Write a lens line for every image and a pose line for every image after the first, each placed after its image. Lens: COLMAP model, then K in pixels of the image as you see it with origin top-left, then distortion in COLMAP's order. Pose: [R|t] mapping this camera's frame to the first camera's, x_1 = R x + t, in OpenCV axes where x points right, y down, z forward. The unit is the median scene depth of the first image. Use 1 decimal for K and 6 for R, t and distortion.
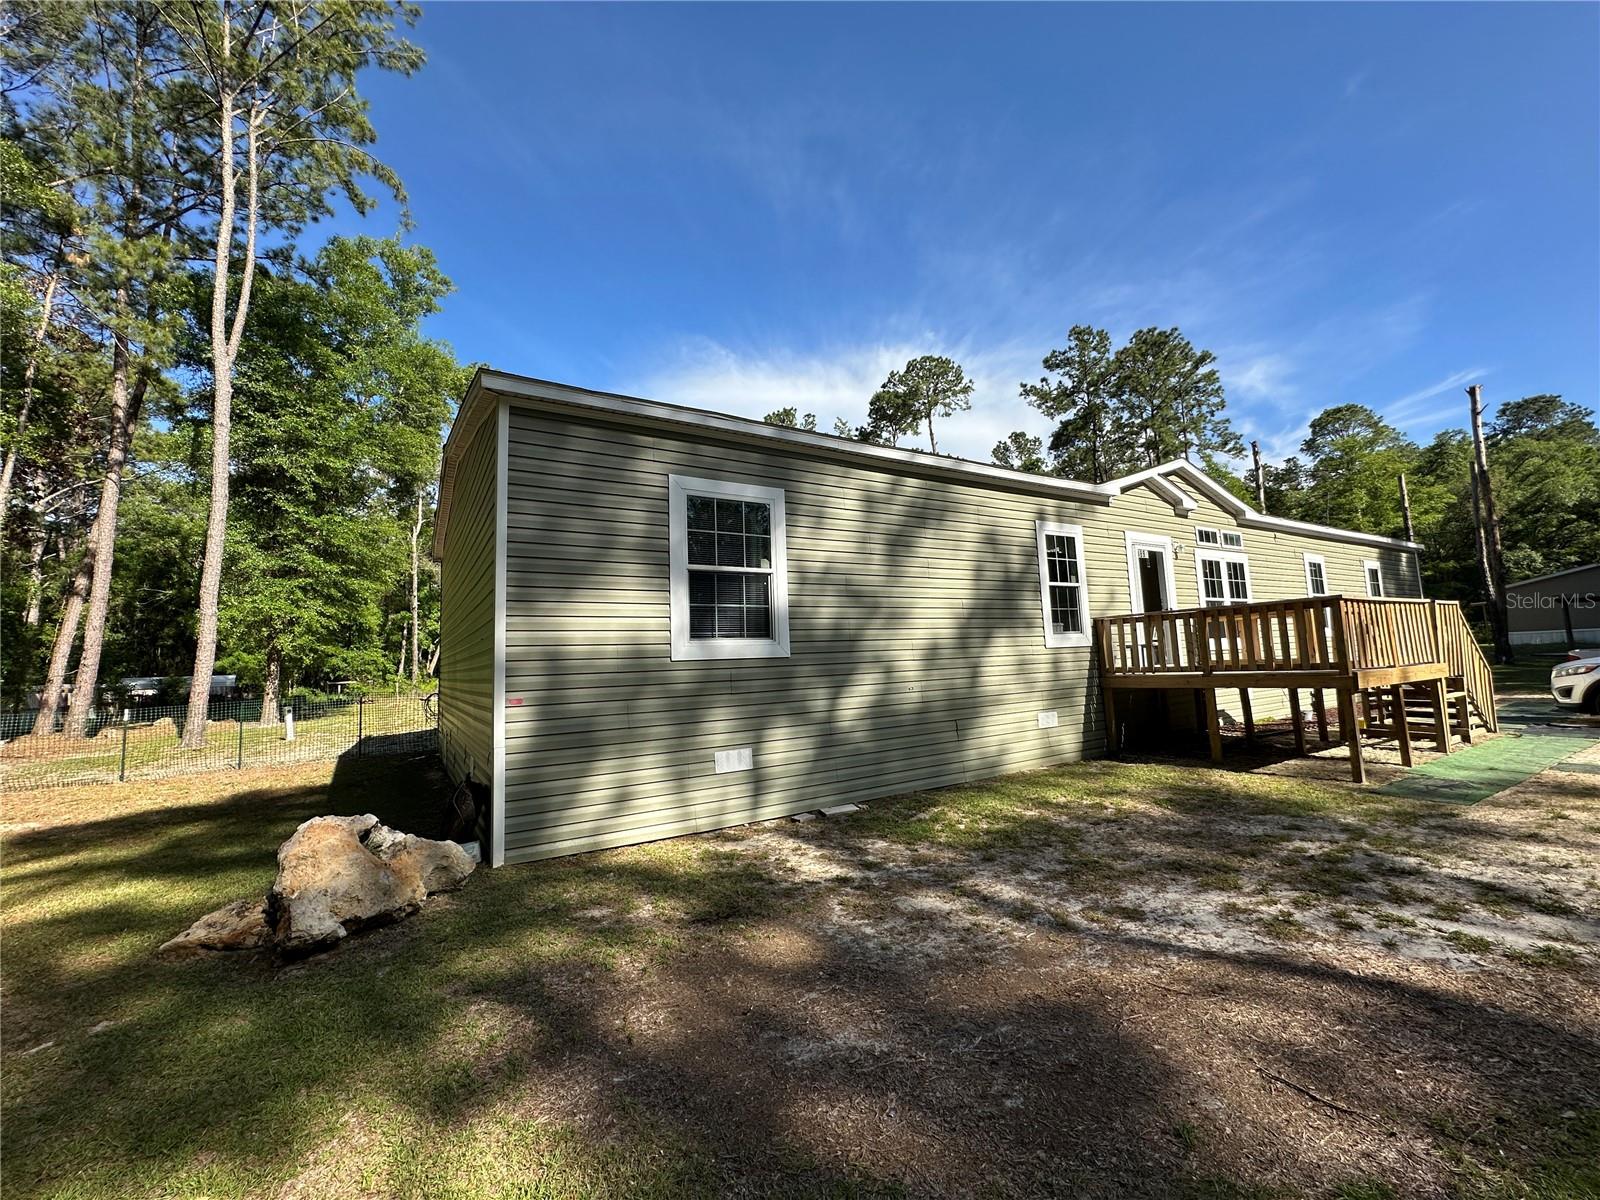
lens RADIAL K [[645.2, 0, 800.0], [0, 645.2, 600.0], [0, 0, 1]] dist [-0.013682, 0.004380]
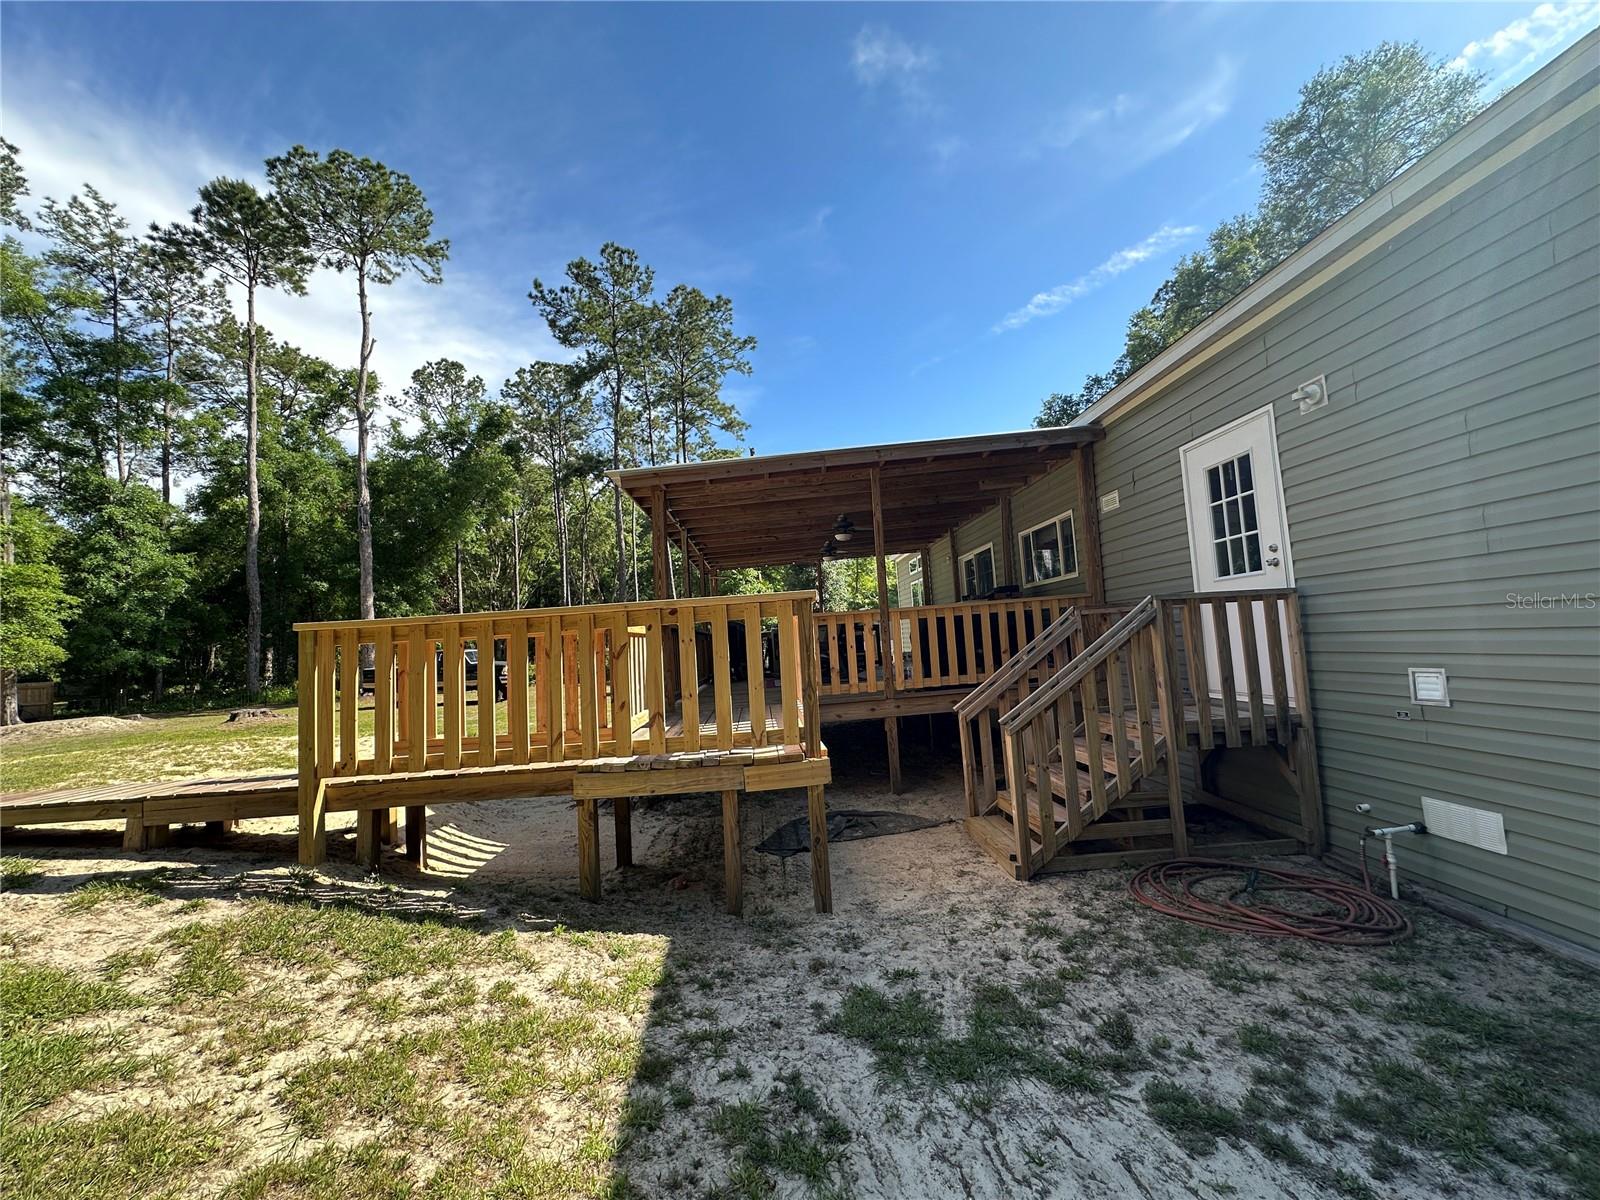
lens RADIAL K [[645.2, 0, 800.0], [0, 645.2, 600.0], [0, 0, 1]] dist [-0.013682, 0.004380]
pose [[0.497190, 0.080000, 0.863946, -0.437023], [-0.055518, 0.996633, -0.060337, 0.175263], [-0.865864, -0.017966, 0.499957, 1.963548]]
